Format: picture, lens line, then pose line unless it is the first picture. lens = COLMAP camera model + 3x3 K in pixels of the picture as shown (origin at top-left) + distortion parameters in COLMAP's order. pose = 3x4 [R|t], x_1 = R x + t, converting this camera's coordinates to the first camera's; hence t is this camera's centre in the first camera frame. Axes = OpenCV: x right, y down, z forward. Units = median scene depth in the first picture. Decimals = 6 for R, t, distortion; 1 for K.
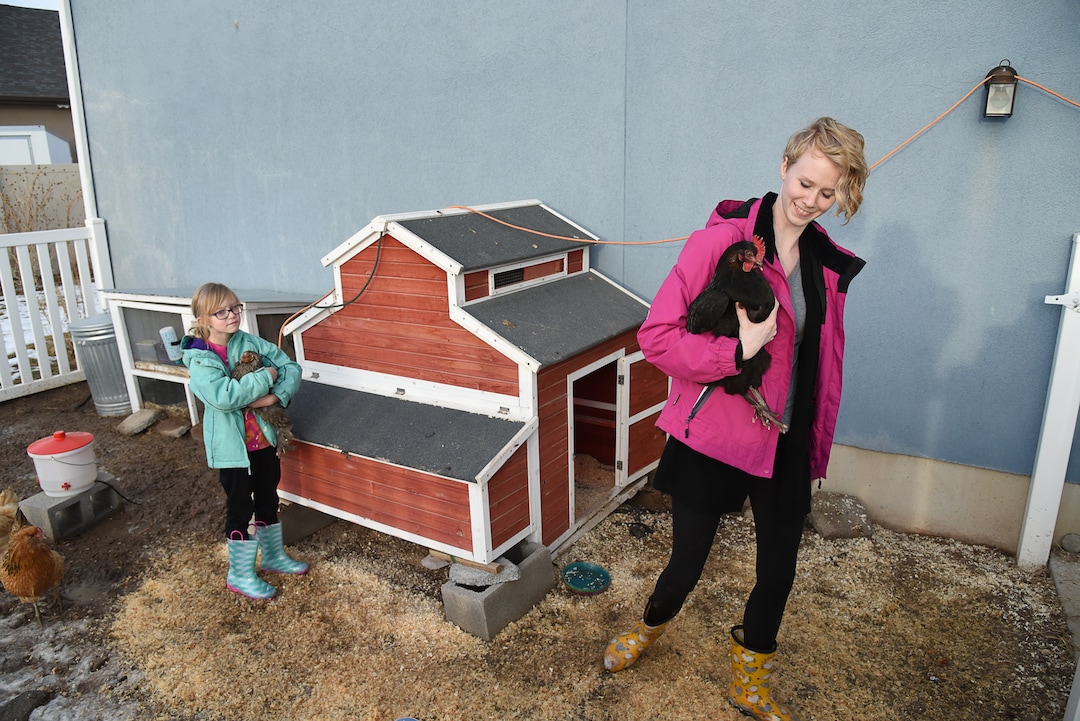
lens RADIAL K [[720.0, 0, 534.2], [0, 720.0, 374.1], [0, 0, 1]] dist [-0.113410, 0.052389]
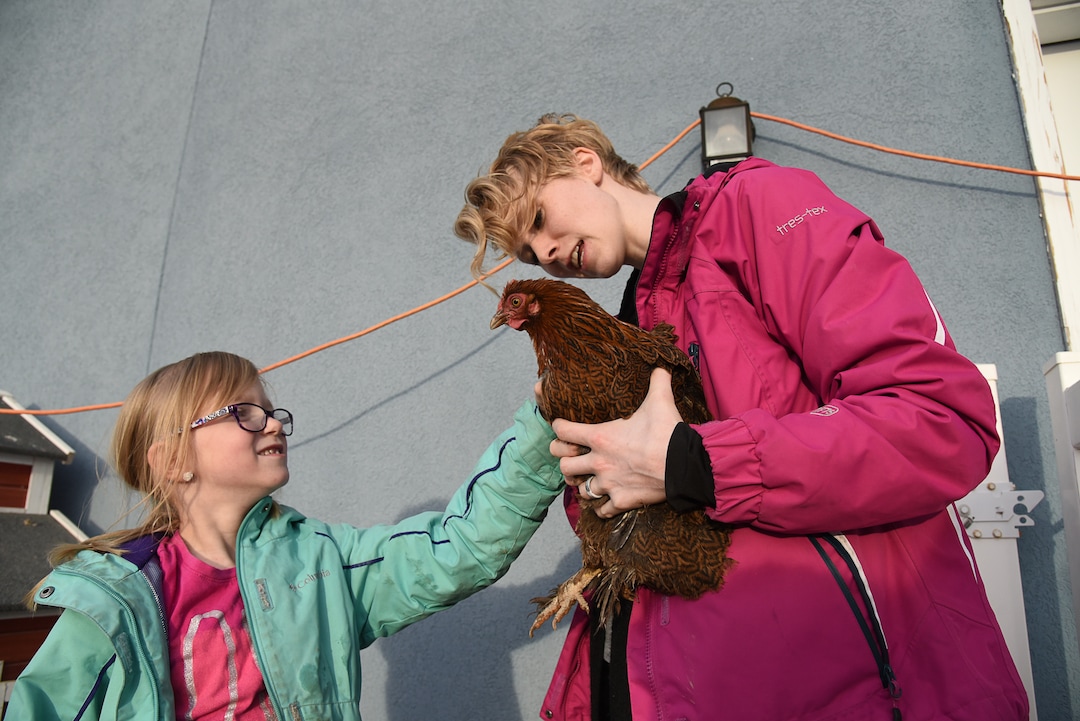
lens RADIAL K [[720.0, 0, 534.2], [0, 720.0, 374.1], [0, 0, 1]] dist [-0.113410, 0.052389]
pose [[0.980492, 0.081965, 0.178656, 0.355160], [0.018591, 0.866163, -0.499416, 0.023519], [-0.195680, 0.492994, 0.847742, 0.514984]]
